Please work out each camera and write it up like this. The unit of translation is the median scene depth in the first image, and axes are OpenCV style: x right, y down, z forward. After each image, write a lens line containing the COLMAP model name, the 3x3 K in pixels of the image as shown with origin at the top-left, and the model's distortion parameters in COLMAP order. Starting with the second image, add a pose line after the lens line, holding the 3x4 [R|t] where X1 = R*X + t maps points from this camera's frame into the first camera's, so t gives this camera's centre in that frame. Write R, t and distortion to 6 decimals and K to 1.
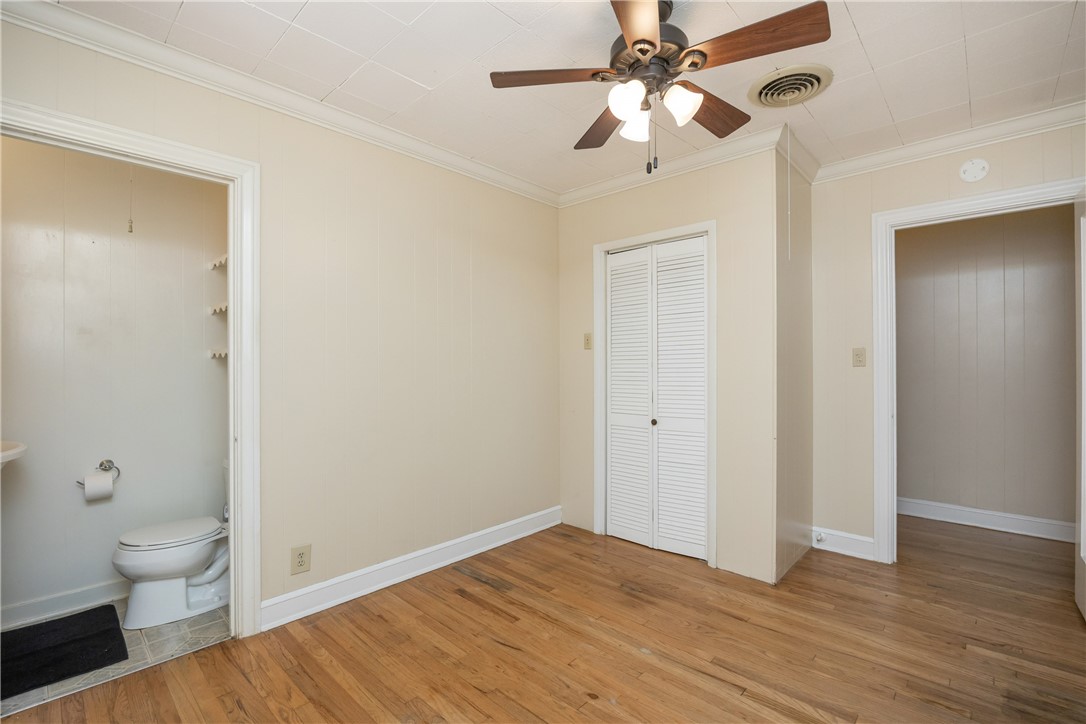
lens RADIAL K [[493.1, 0, 535.1], [0, 493.1, 361.8], [0, 0, 1]] dist [-0.005951, -0.000846]
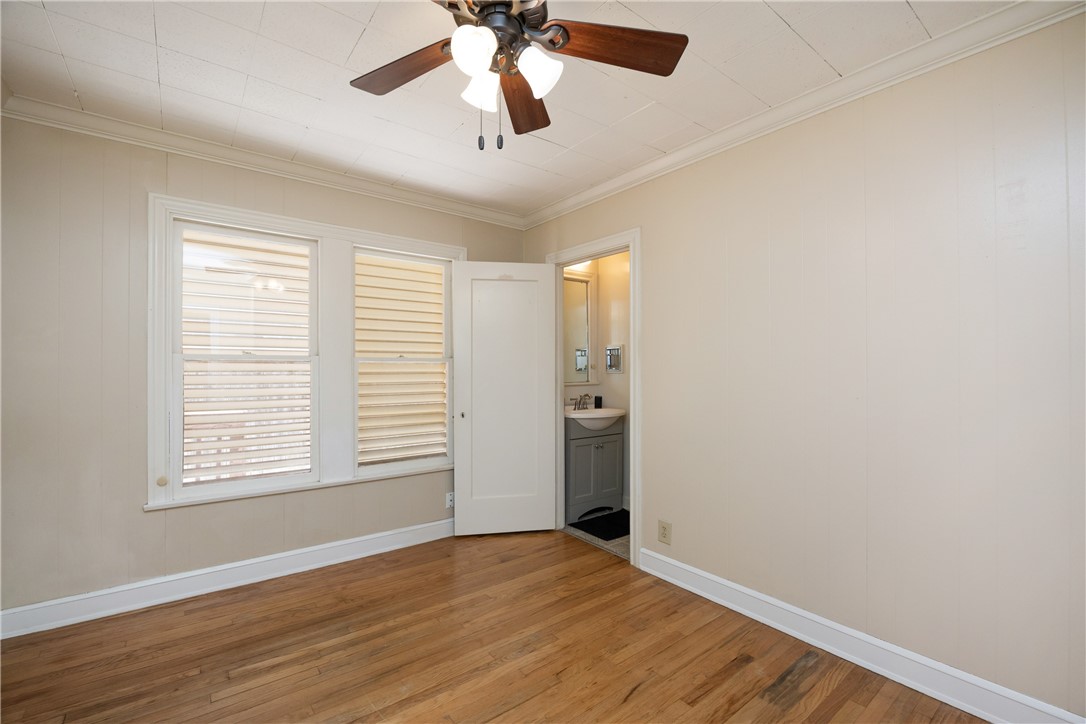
lens RADIAL K [[471.4, 0, 549.3], [0, 471.4, 365.0], [0, 0, 1]] dist [0.010112, -0.001535]
pose [[-0.139135, -0.002836, -0.990269, 0.695105], [-0.000839, 0.999996, -0.002746, -0.014515], [0.990273, 0.000449, -0.139137, 0.821900]]
